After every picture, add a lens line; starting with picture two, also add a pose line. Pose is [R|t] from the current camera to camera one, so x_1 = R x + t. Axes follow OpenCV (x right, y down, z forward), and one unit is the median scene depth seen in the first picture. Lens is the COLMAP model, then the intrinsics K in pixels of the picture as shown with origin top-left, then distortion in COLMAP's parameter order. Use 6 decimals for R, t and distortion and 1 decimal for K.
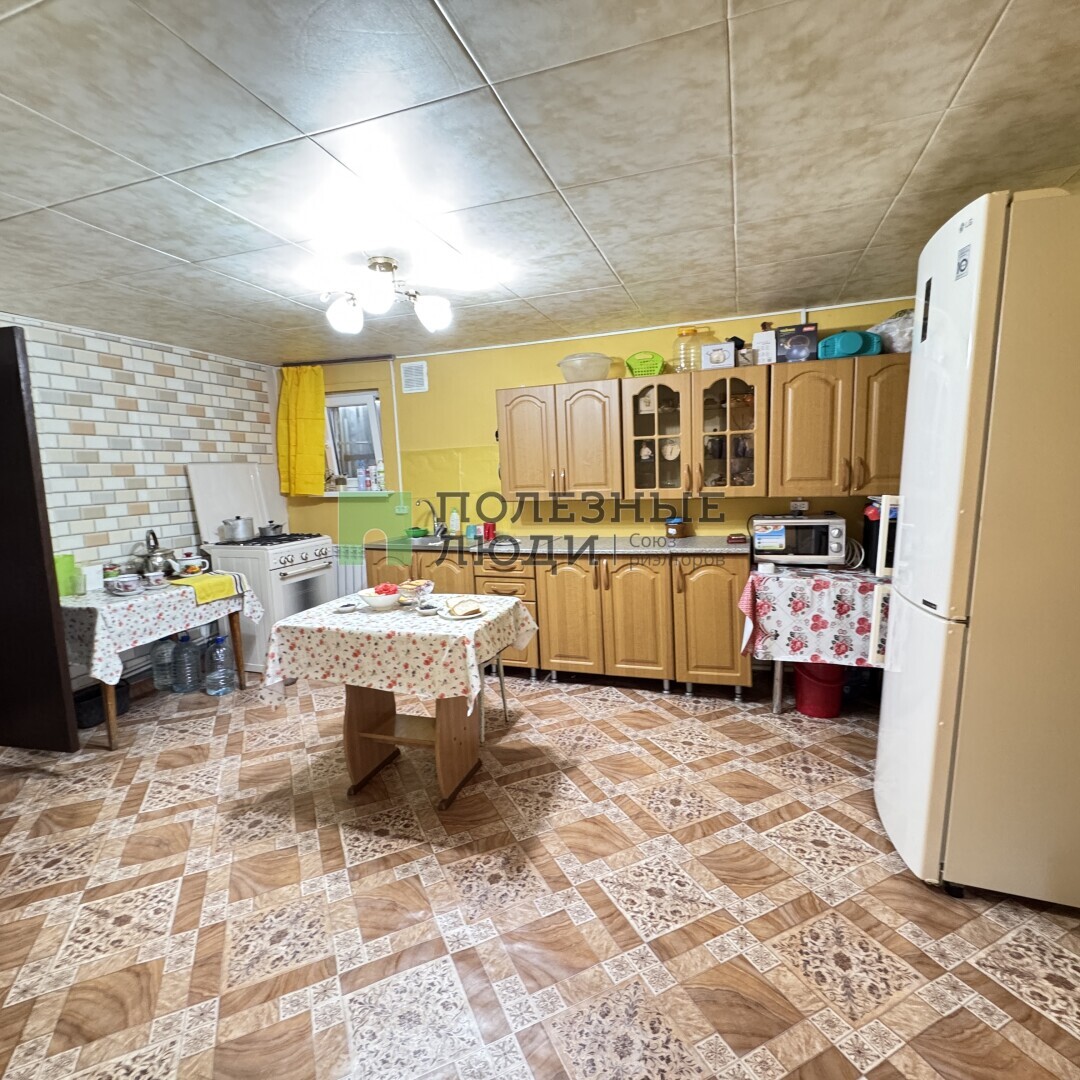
lens RADIAL K [[568.4, 0, 533.7], [0, 568.4, 539.5], [0, 0, 1]] dist [-0.004448, 0.002098]
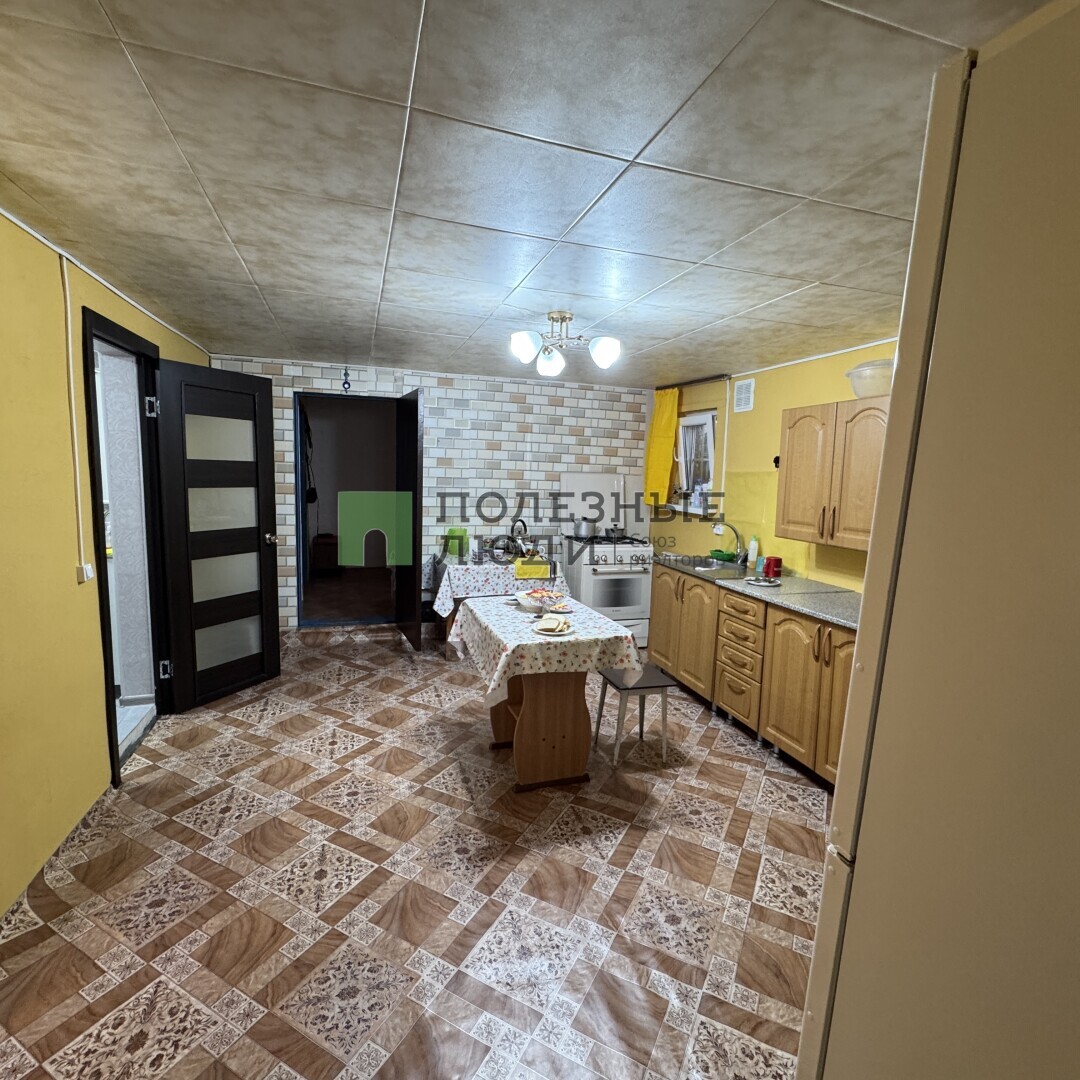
lens RADIAL K [[568.4, 0, 536.0], [0, 568.4, 537.8], [0, 0, 1]] dist [-0.004448, 0.002098]
pose [[0.606764, 0.146220, -0.781317, 0.437356], [-0.151403, 0.986200, 0.066985, -0.071814], [0.780330, 0.077650, 0.620529, 0.179383]]
